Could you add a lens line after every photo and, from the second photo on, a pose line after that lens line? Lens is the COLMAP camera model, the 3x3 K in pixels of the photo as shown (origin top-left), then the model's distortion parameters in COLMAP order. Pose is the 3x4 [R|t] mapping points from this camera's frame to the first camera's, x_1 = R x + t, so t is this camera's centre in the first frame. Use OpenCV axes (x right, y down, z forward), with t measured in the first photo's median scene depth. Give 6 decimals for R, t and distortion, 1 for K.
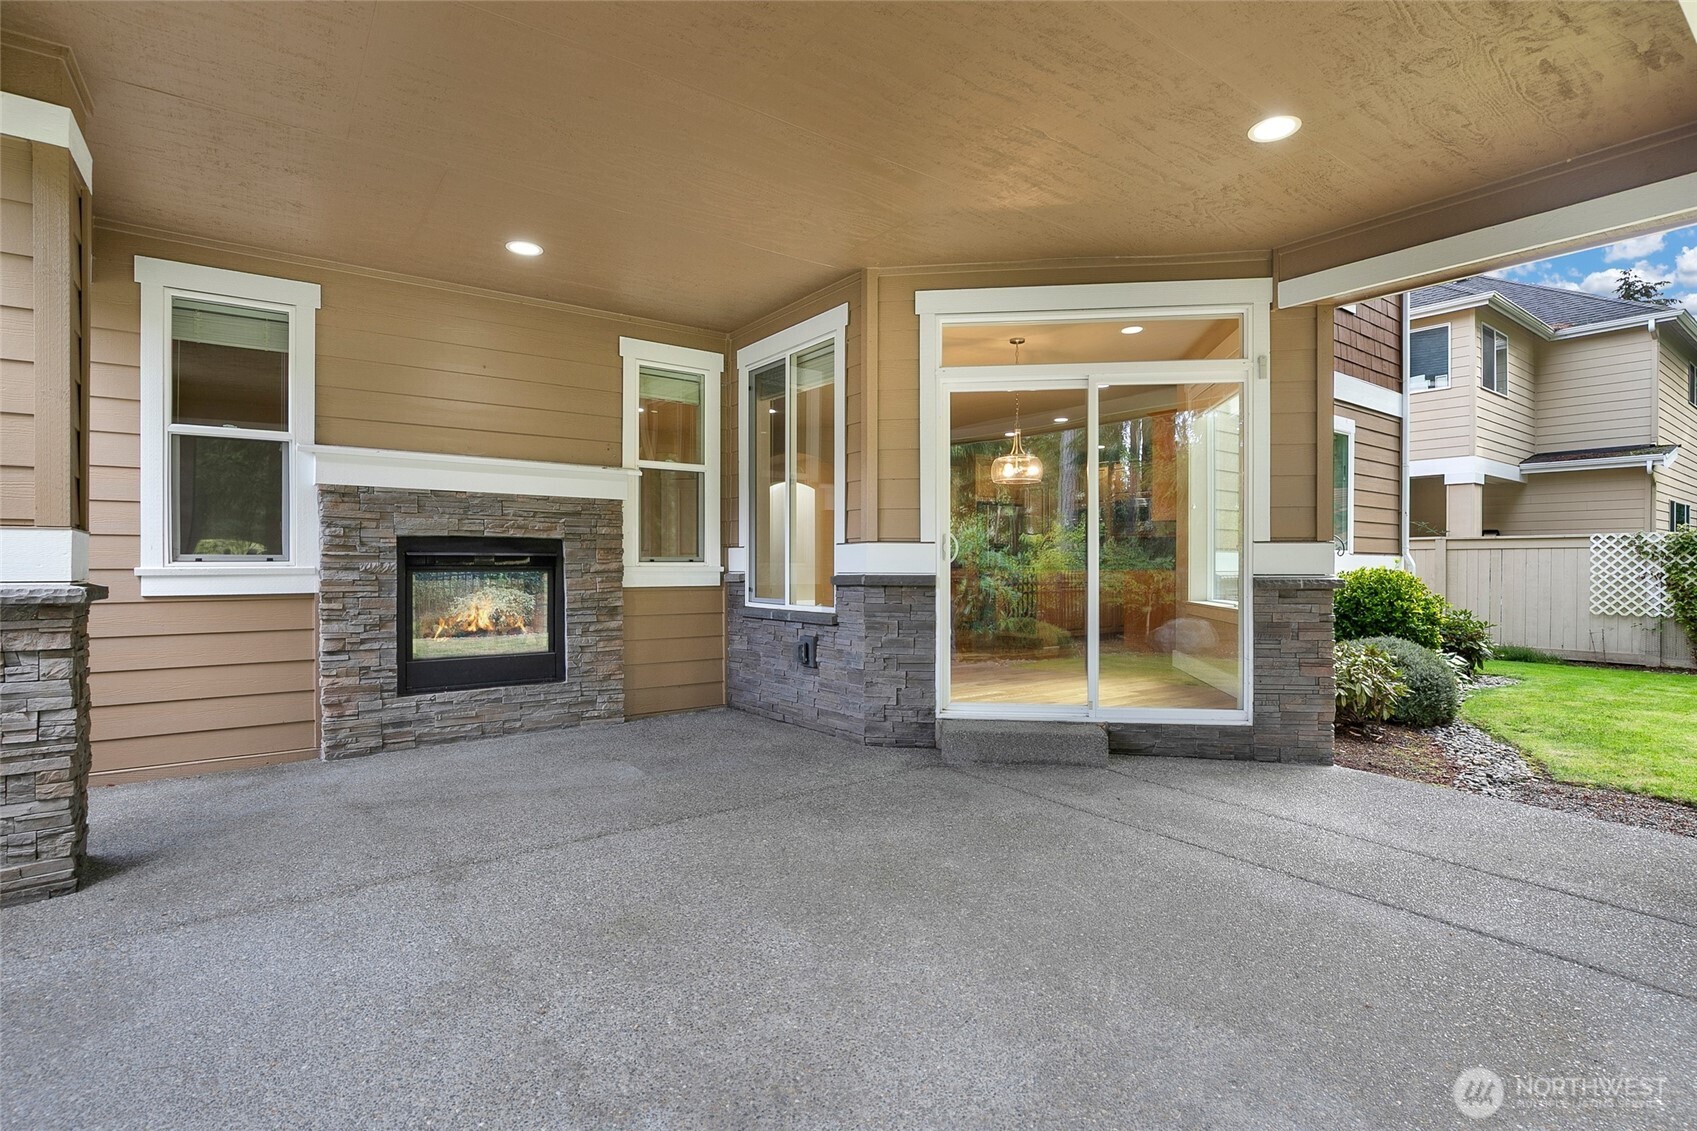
lens RADIAL K [[822.3, 0, 864.0], [0, 822.3, 565.6], [0, 0, 1]] dist [-0.006353, -0.000447]
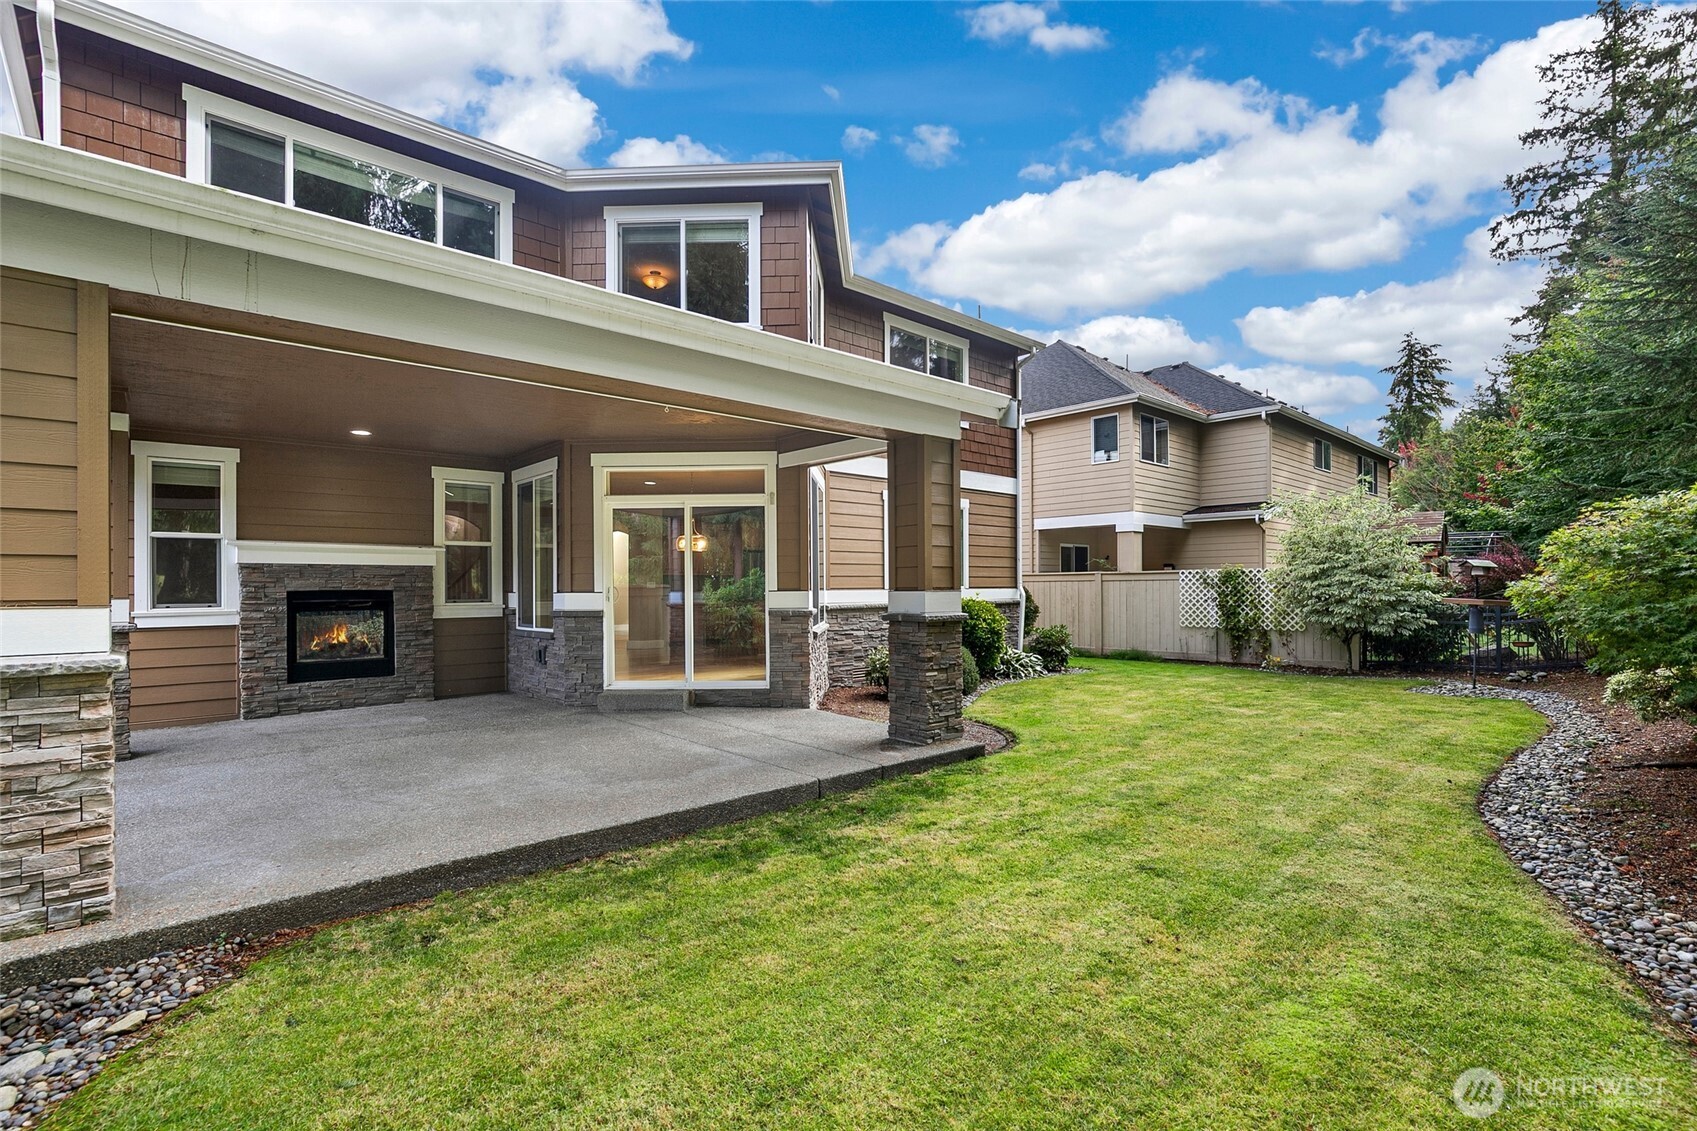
lens RADIAL K [[787.6, 0, 853.8], [0, 787.6, 580.3], [0, 0, 1]] dist [-0.003656, -0.000048]
pose [[0.995351, -0.008575, 0.095936, 0.425237], [0.009580, 0.999904, -0.010020, -0.028750], [-0.095840, 0.010893, 0.995337, -0.704248]]
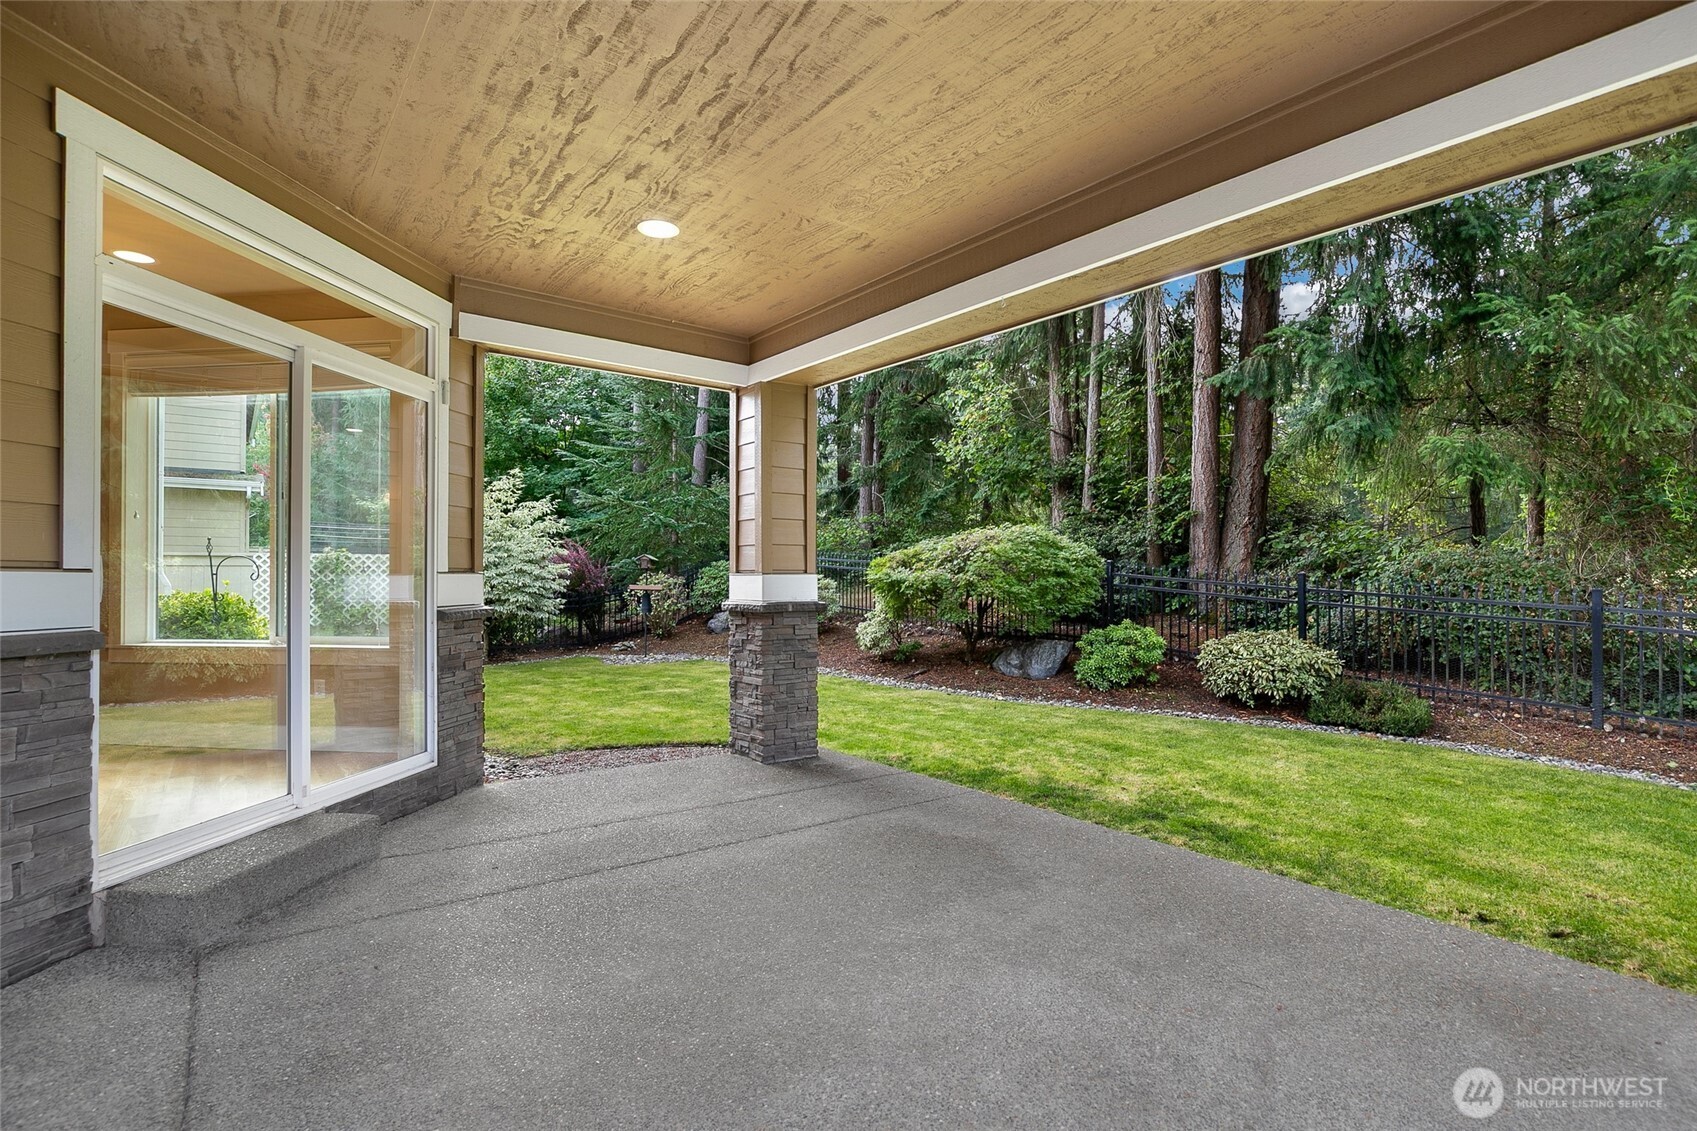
lens RADIAL K [[822.3, 0, 864.0], [0, 822.3, 565.6], [0, 0, 1]] dist [-0.006353, -0.000447]
pose [[-0.029243, 0.010288, 0.999519, -0.424281], [-0.001267, 0.999946, -0.010330, -0.023704], [-0.999572, -0.001569, -0.029228, 0.457302]]
